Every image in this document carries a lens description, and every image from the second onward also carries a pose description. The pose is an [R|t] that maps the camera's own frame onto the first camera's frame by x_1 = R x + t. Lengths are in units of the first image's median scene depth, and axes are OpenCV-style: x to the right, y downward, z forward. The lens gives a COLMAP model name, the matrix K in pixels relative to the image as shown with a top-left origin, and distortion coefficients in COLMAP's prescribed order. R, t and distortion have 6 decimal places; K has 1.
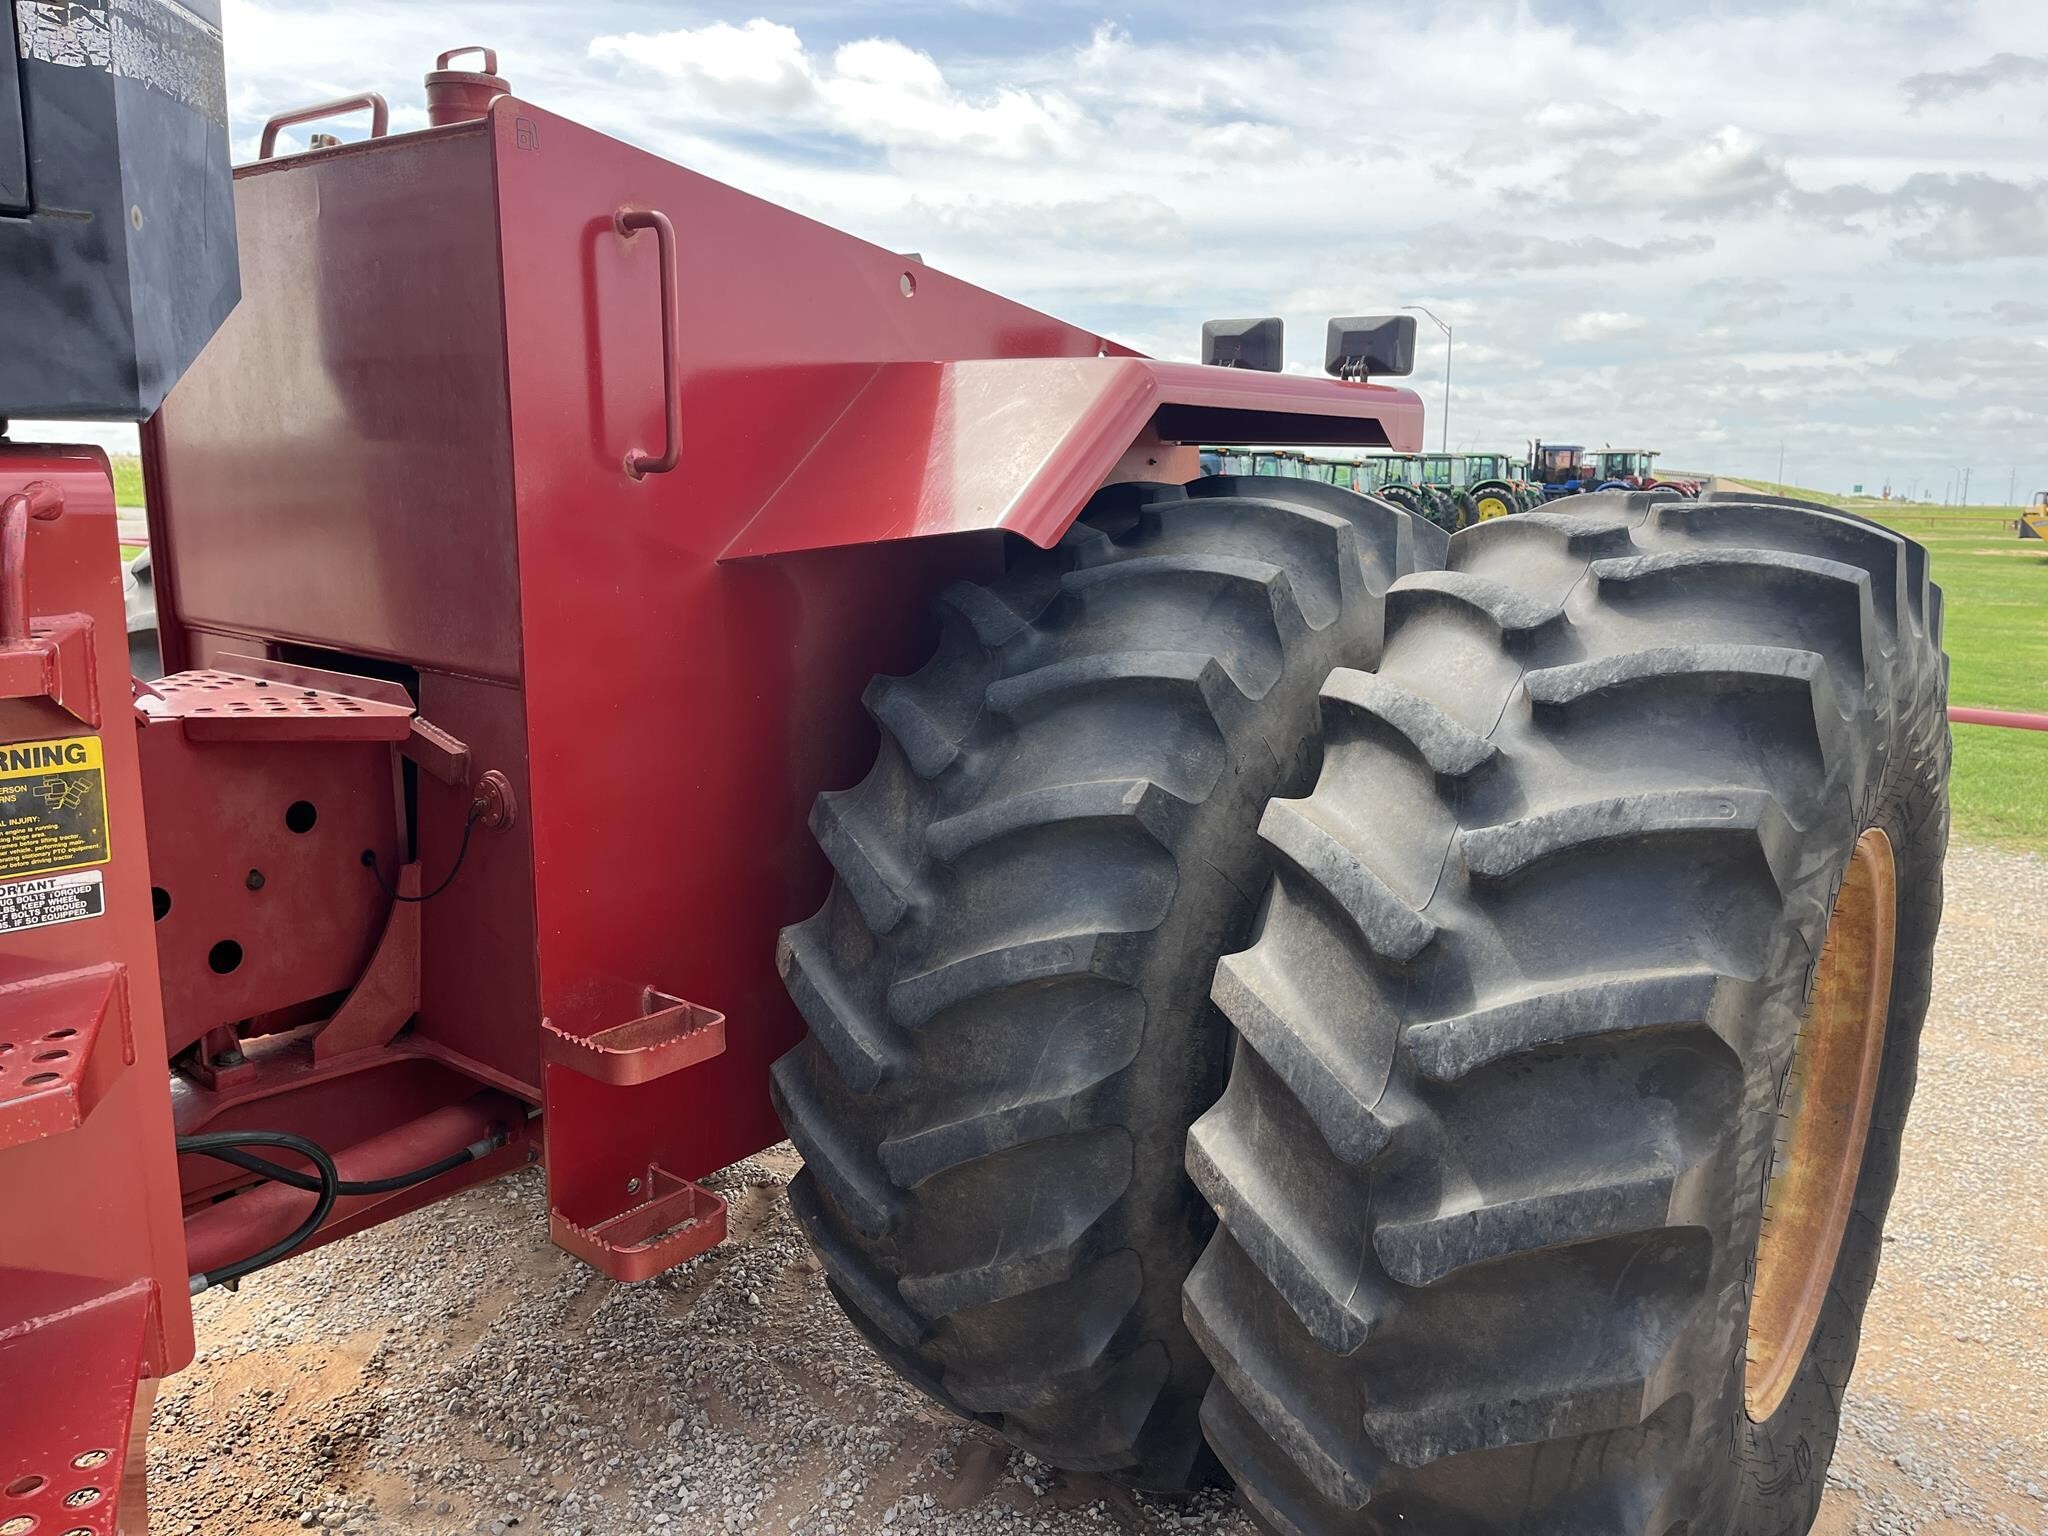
lens RADIAL K [[1545.5, 0, 1025.6], [0, 1545.5, 792.6], [0, 0, 1]] dist [0.069147, -0.102995]
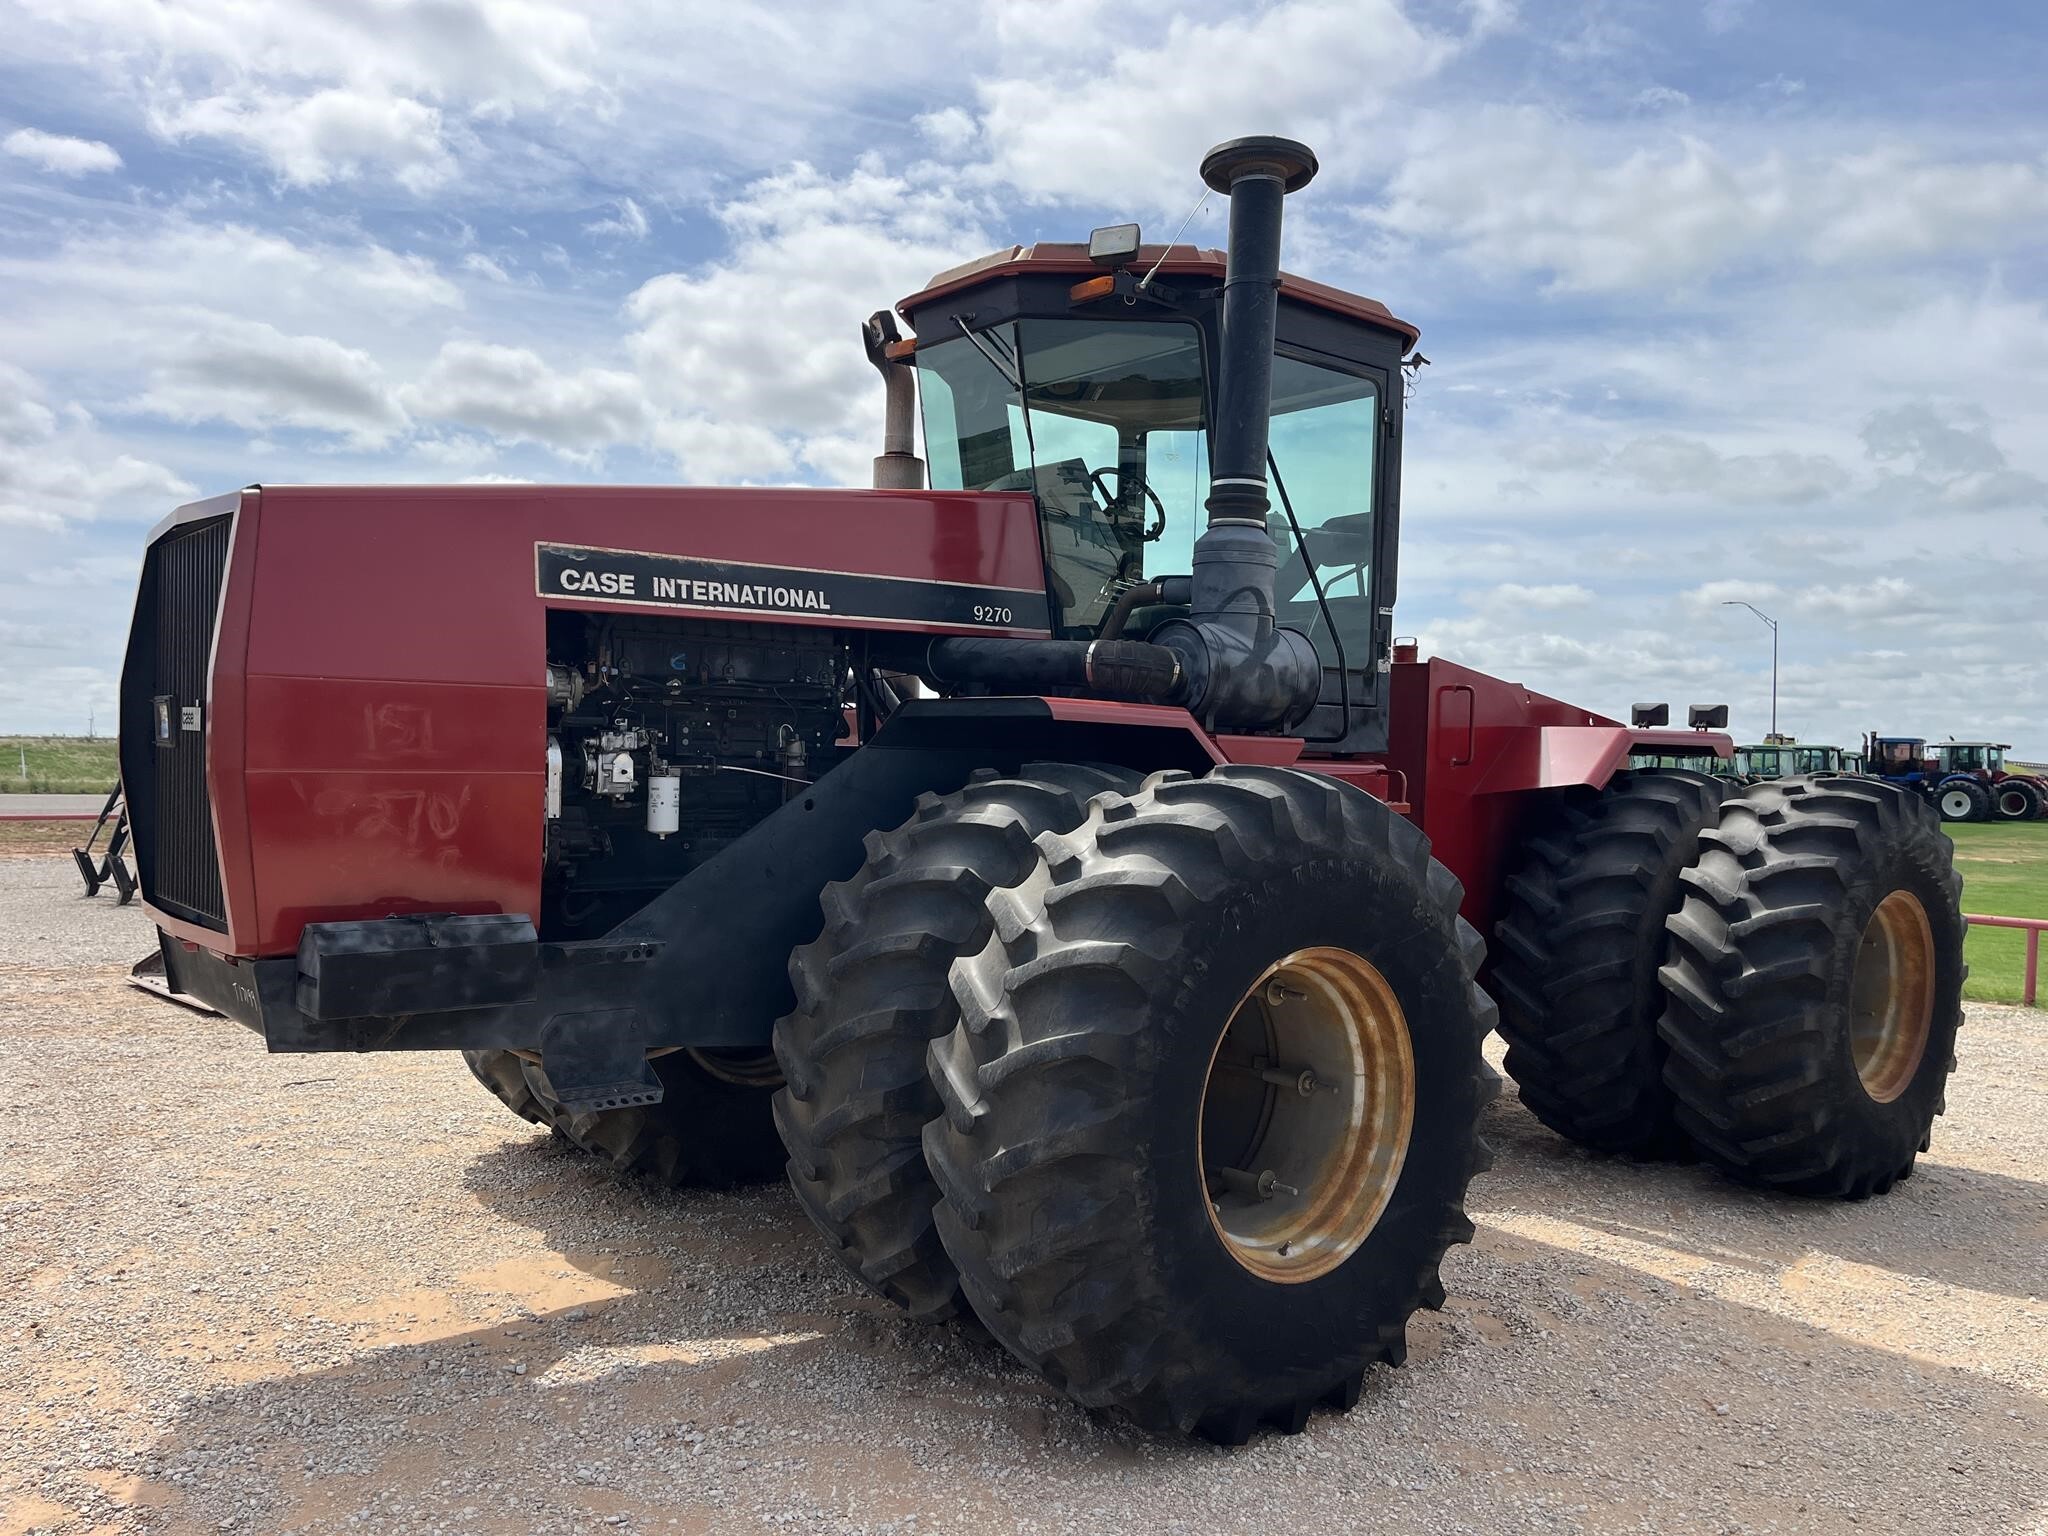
lens RADIAL K [[1545.5, 0, 1025.6], [0, 1545.5, 792.6], [0, 0, 1]] dist [0.069147, -0.102995]
pose [[0.981648, 0.011052, -0.190379, -0.516180], [-0.045159, 0.983396, -0.175766, 0.440431], [0.185275, 0.181137, 0.965848, -2.186617]]
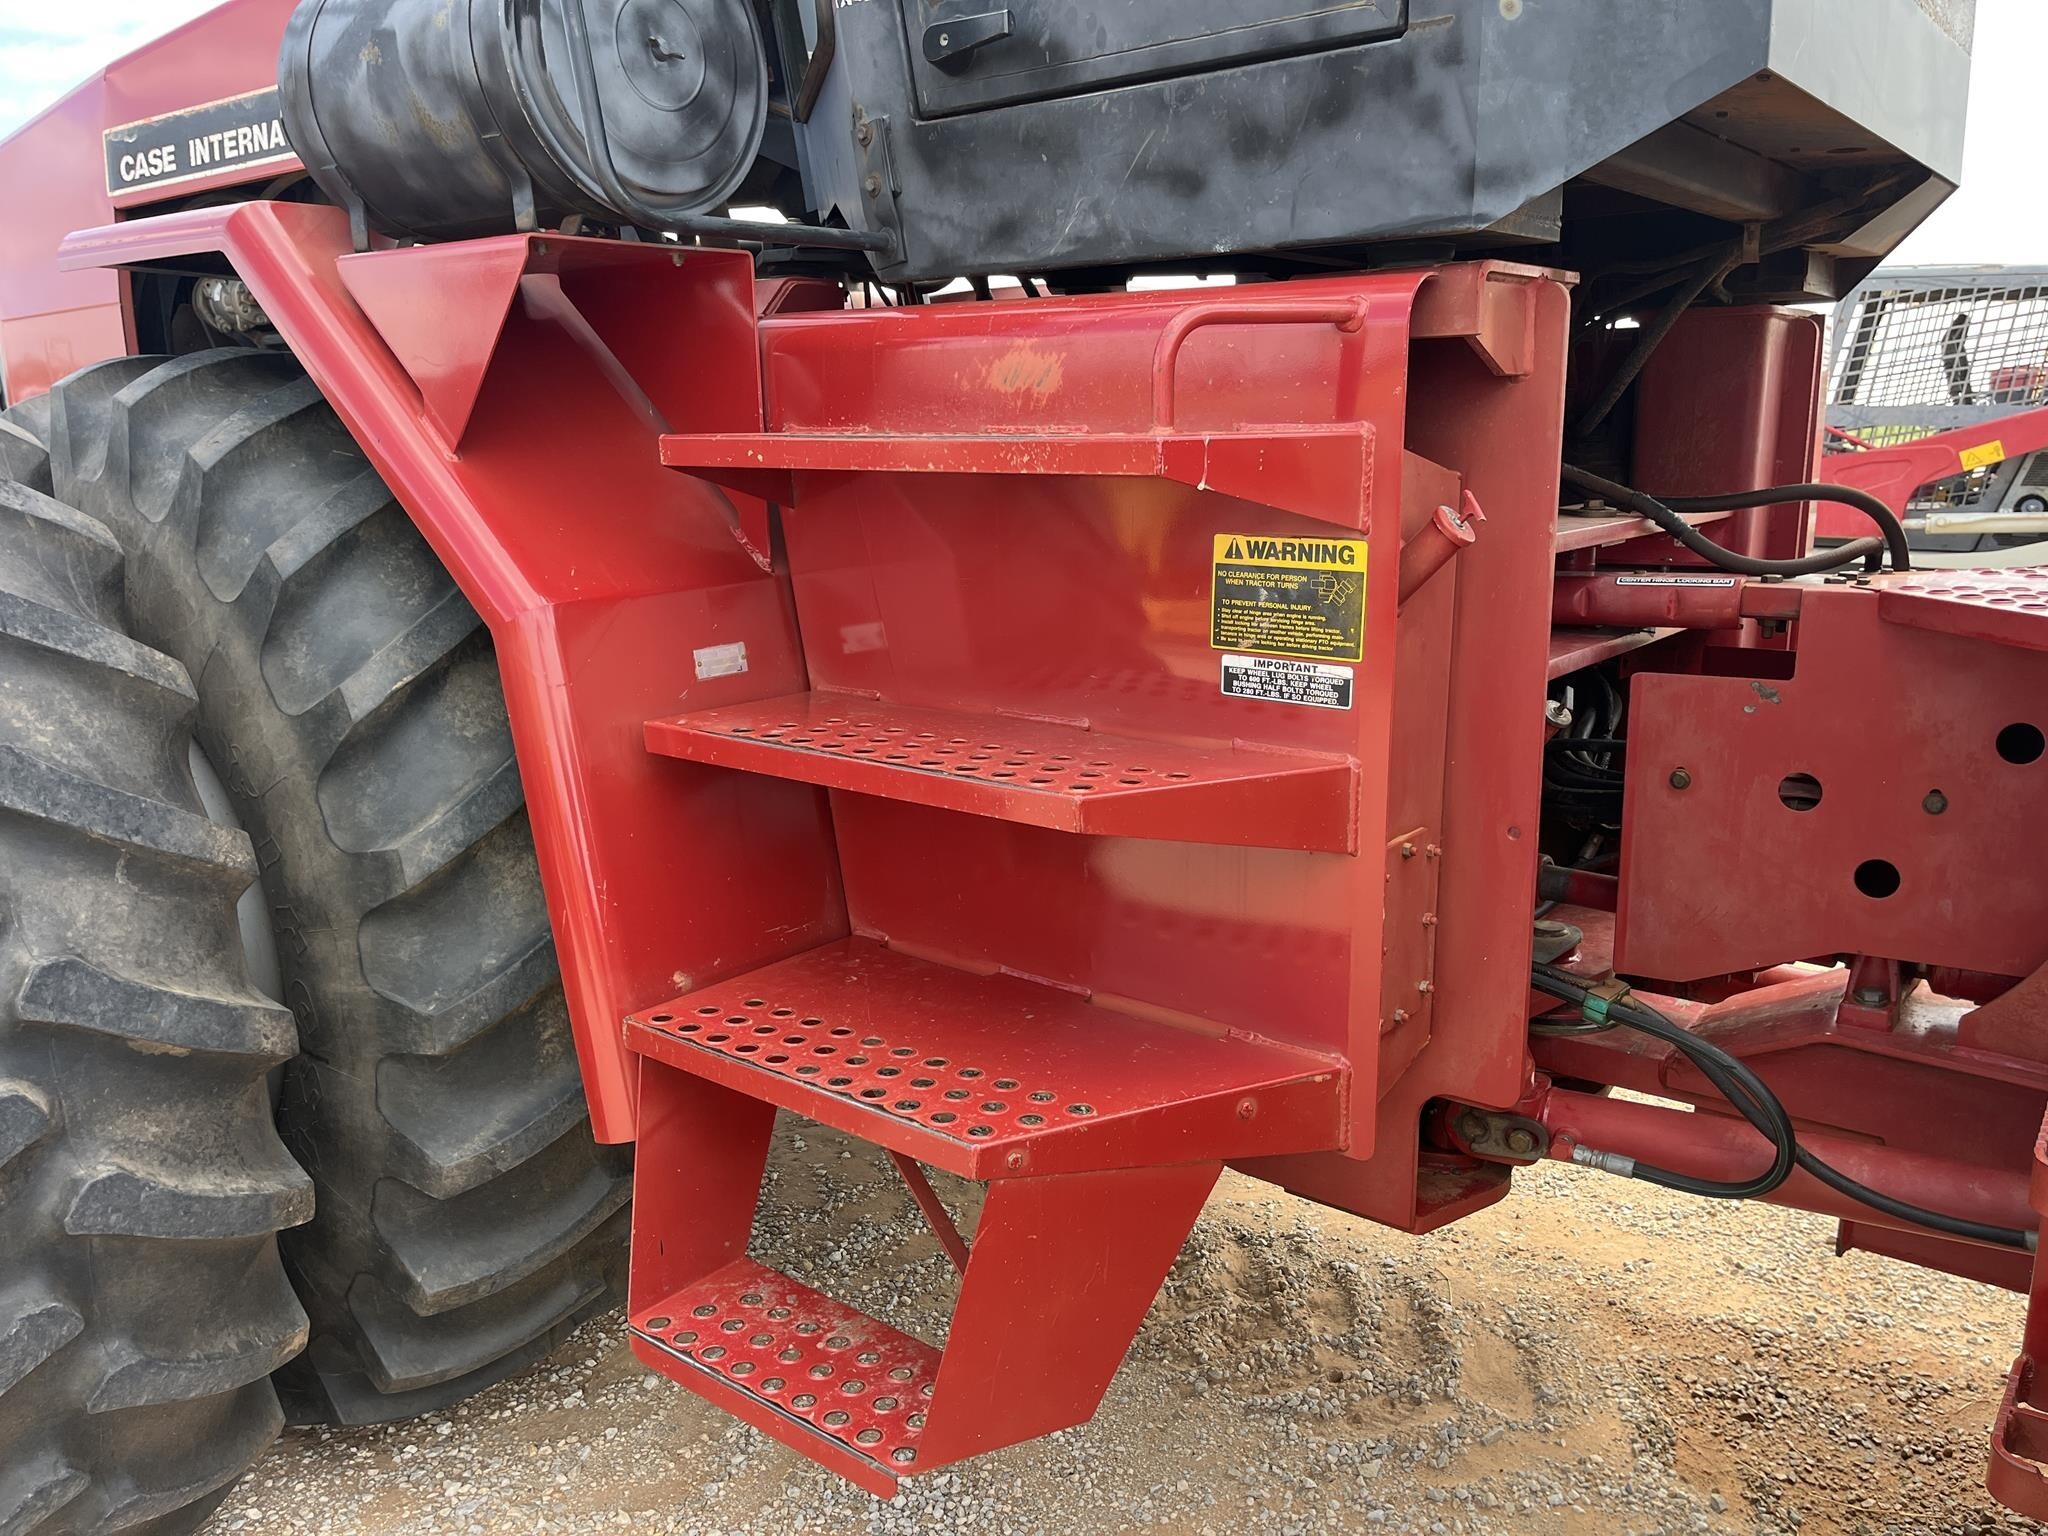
lens RADIAL K [[1545.5, 0, 1025.6], [0, 1545.5, 792.6], [0, 0, 1]] dist [0.069147, -0.102995]
pose [[0.027616, 0.216554, -0.975880, 0.345096], [-0.187126, 0.960114, 0.207760, -0.035551], [0.981948, 0.176875, 0.067037, 0.538552]]
